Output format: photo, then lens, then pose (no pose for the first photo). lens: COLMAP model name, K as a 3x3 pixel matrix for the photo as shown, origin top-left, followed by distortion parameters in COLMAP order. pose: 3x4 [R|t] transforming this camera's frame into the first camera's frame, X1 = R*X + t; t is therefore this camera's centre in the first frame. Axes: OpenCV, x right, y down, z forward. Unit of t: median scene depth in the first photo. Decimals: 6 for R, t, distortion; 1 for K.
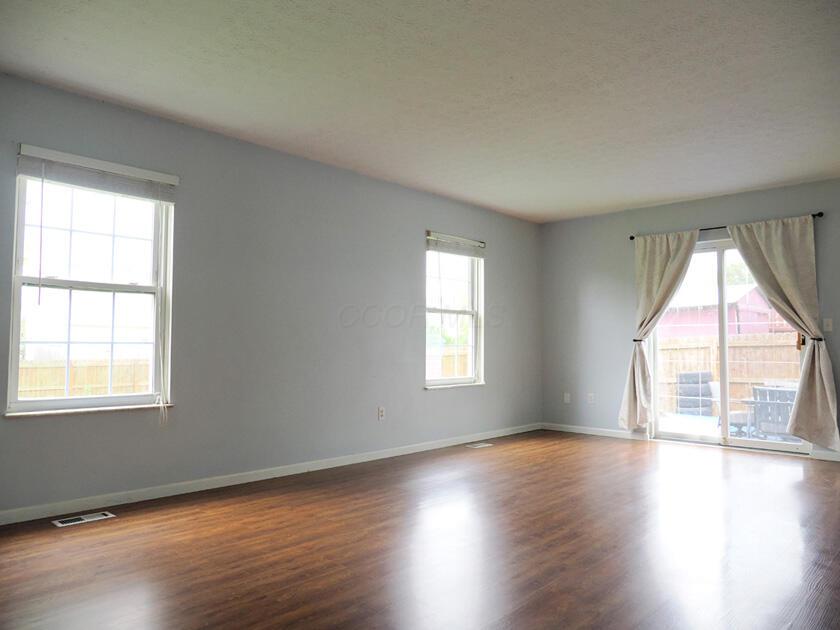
lens RADIAL K [[616.2, 0, 421.5], [0, 616.2, 303.1], [0, 0, 1]] dist [-0.009199, 0.001515]
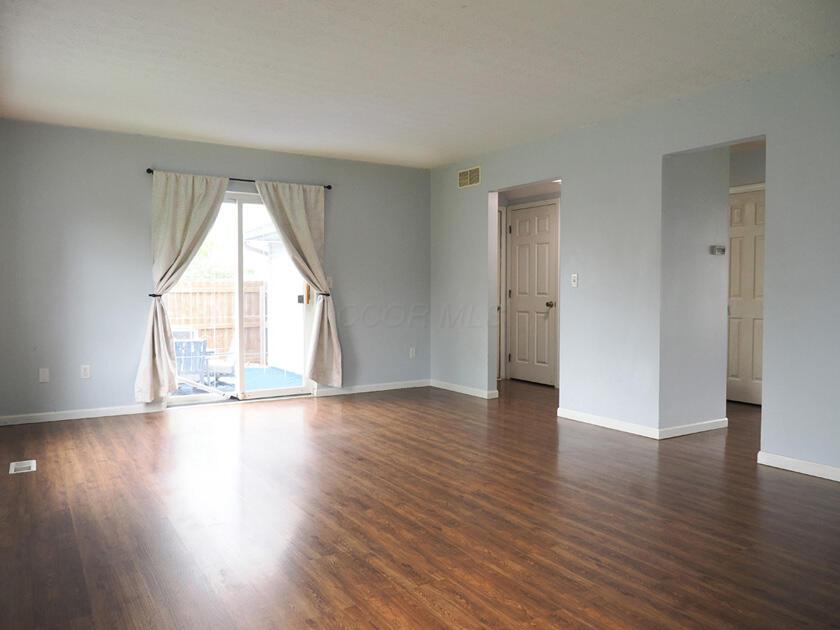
lens RADIAL K [[629.6, 0, 420.0], [0, 629.6, 315.0], [0, 0, 1]] dist [-0.011052, -0.000794]
pose [[0.258373, -0.038227, 0.965289, -0.465898], [-0.065743, 0.996204, 0.057049, 0.017237], [-0.963806, -0.078201, 0.254879, 0.518614]]
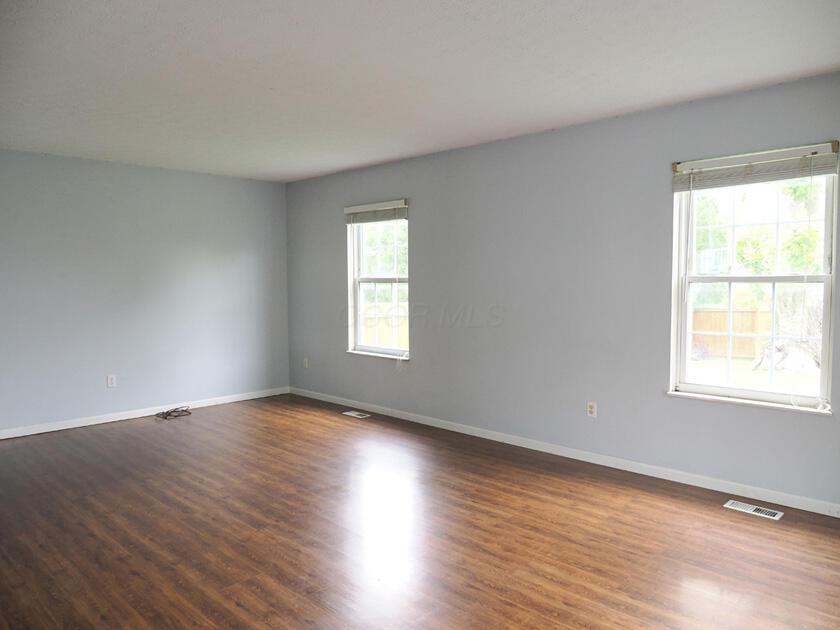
lens RADIAL K [[596.4, 0, 420.0], [0, 596.4, 315.0], [0, 0, 1]] dist [-0.040224, 0.002203]
pose [[-0.027785, 0.046924, -0.998512, 0.740591], [0.070561, 0.996498, 0.044866, -0.000289], [0.997120, -0.069210, -0.030999, 0.805706]]
